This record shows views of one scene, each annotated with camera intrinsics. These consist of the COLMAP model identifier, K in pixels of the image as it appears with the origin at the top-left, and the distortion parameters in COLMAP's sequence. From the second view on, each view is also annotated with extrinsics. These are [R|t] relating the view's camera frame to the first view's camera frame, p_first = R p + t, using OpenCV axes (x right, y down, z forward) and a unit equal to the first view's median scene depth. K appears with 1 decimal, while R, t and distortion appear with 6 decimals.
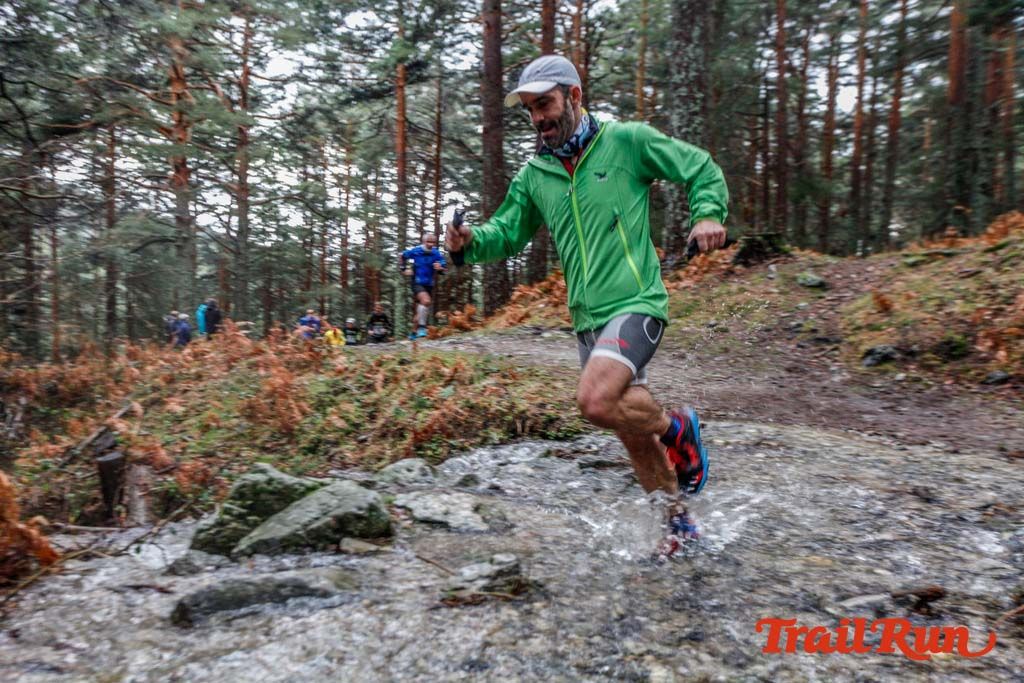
lens RADIAL K [[1005.3, 0, 501.1], [0, 1005.3, 341.9], [0, 0, 1]] dist [-0.018347, 0.076466]
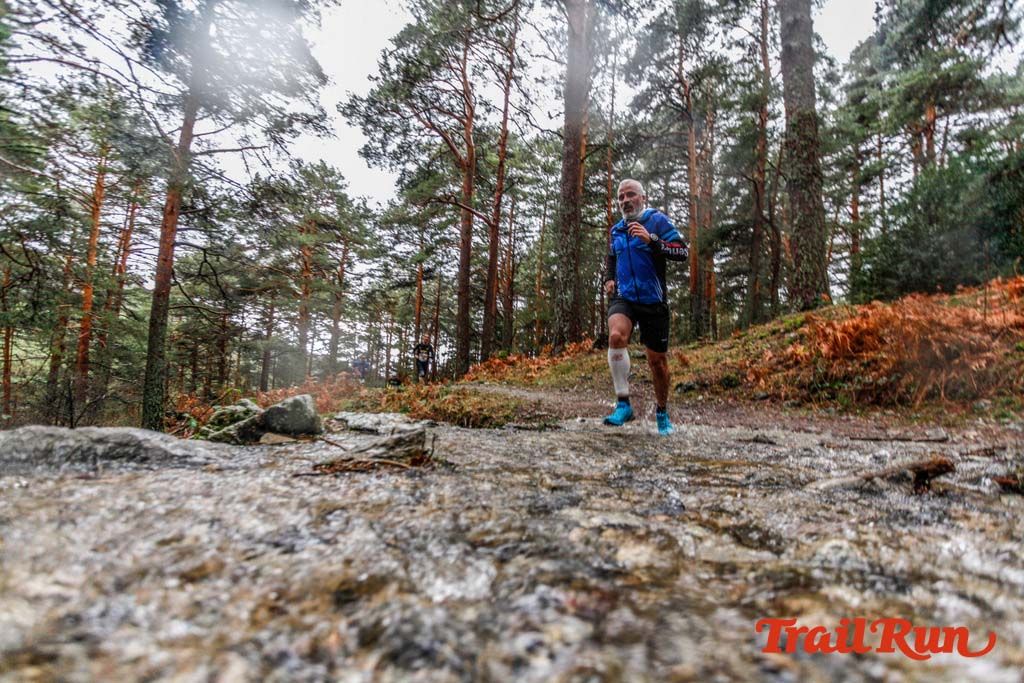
lens RADIAL K [[491.2, 0, 498.3], [0, 491.2, 341.1], [0, 0, 1]] dist [-0.044366, 0.028946]
pose [[0.997586, 0.038781, 0.057598, 0.013186], [-0.029172, 0.986818, -0.159183, 0.052732], [-0.063012, 0.157119, 0.985567, 0.148137]]
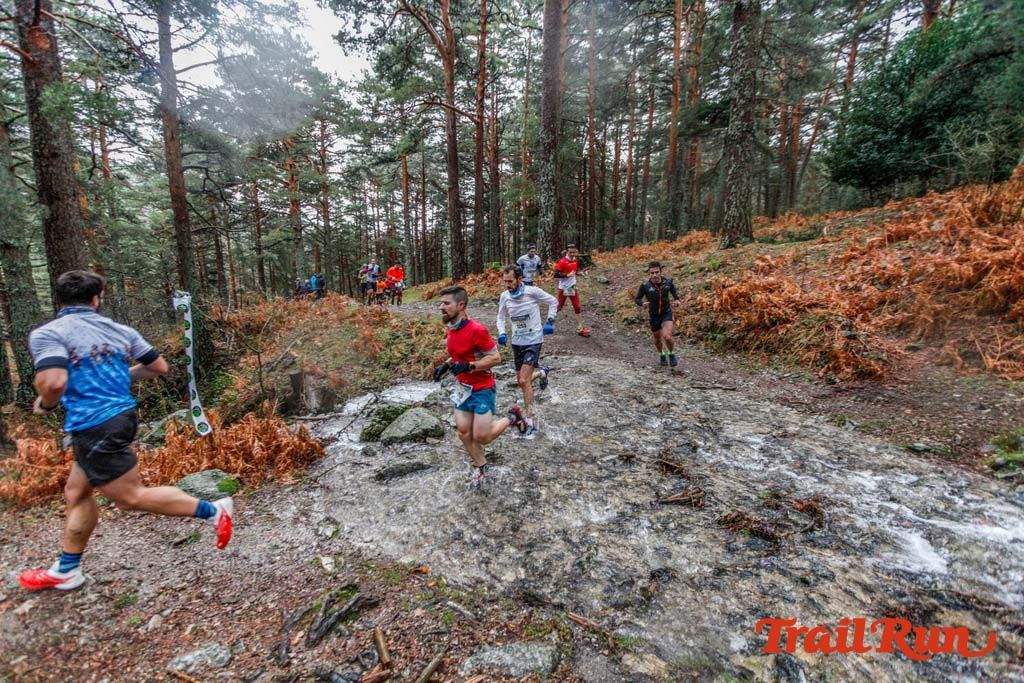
lens RADIAL K [[500.3, 0, 498.8], [0, 500.3, 342.3], [0, 0, 1]] dist [-0.045523, 0.033255]
pose [[0.996083, -0.035259, 0.081091, -0.018929], [0.023798, 0.990120, 0.138185, -0.073805], [-0.085162, -0.135714, 0.987081, -0.097517]]
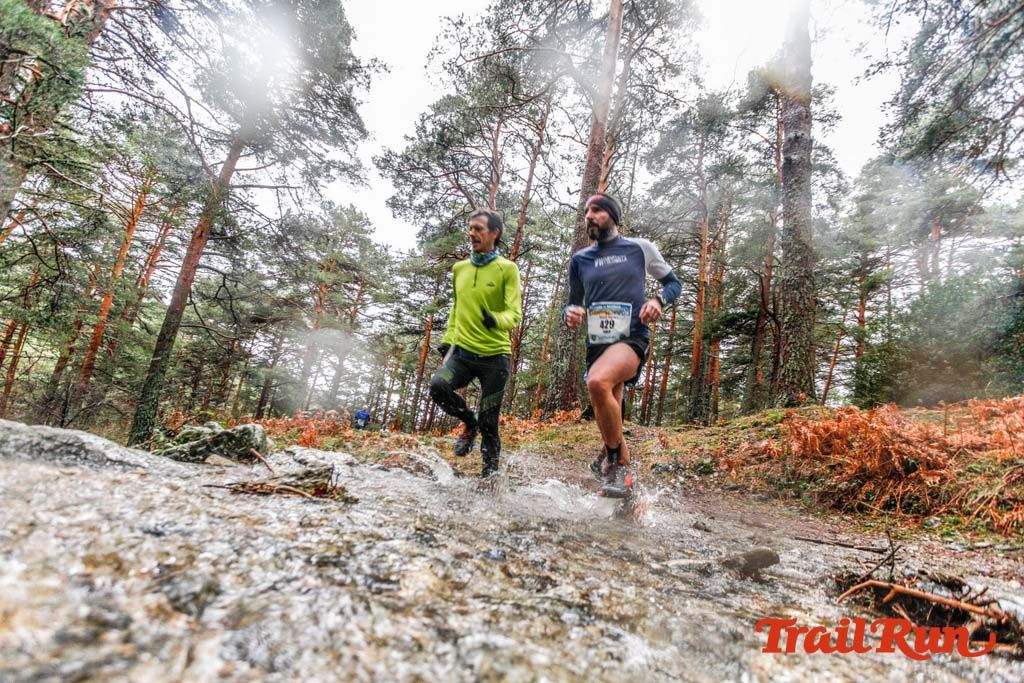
lens RADIAL K [[490.7, 0, 499.2], [0, 490.7, 342.9], [0, 0, 1]] dist [-0.046839, 0.029171]
pose [[0.984990, 0.169250, 0.033898, 0.034652], [-0.154099, 0.950708, -0.269085, 0.052203], [-0.077770, 0.259823, 0.962520, 0.129640]]
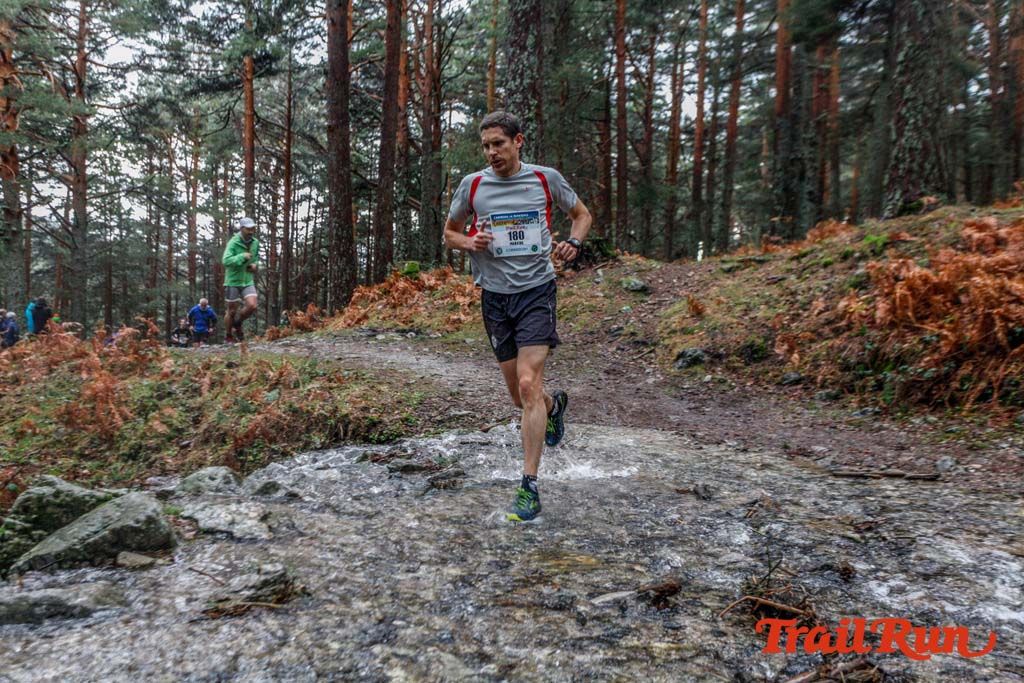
lens RADIAL K [[1005.3, 0, 501.1], [0, 1005.3, 341.9], [0, 0, 1]] dist [-0.018347, 0.076466]
pose [[0.990290, -0.001143, 0.139009, 0.023622], [0.000745, 0.999995, 0.002913, -0.004603], [-0.139011, -0.002782, 0.990287, -0.011338]]
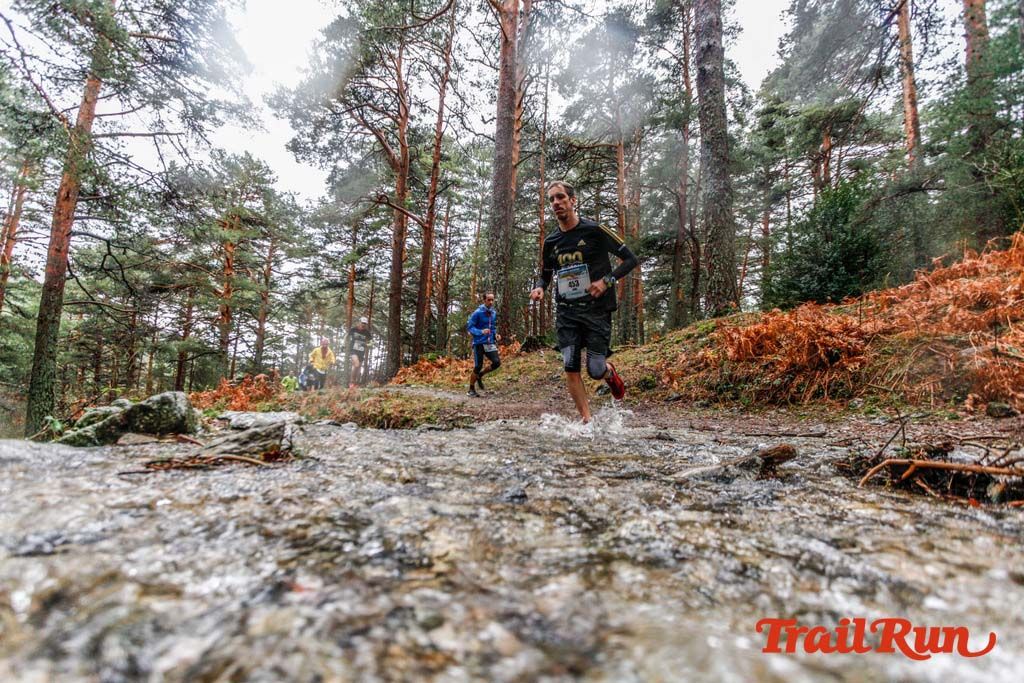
lens RADIAL K [[491.2, 0, 498.3], [0, 491.2, 341.1], [0, 0, 1]] dist [-0.044366, 0.028946]
pose [[0.981383, 0.048914, 0.185728, 0.027012], [-0.016894, 0.985262, -0.170215, 0.054611], [-0.191316, 0.163908, 0.967746, 0.149522]]
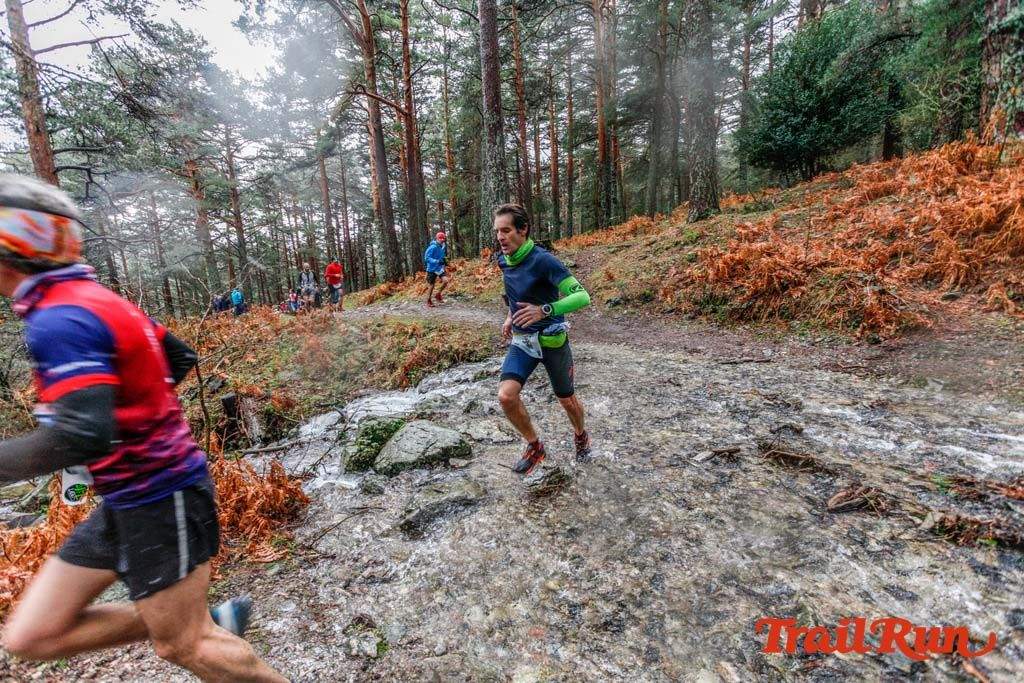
lens RADIAL K [[496.1, 0, 502.4], [0, 496.1, 338.4], [0, 0, 1]] dist [-0.044436, 0.031799]
pose [[0.966008, -0.118346, 0.229831, -0.076168], [0.090112, 0.987449, 0.129711, -0.048154], [-0.242297, -0.104591, 0.964548, 0.014167]]
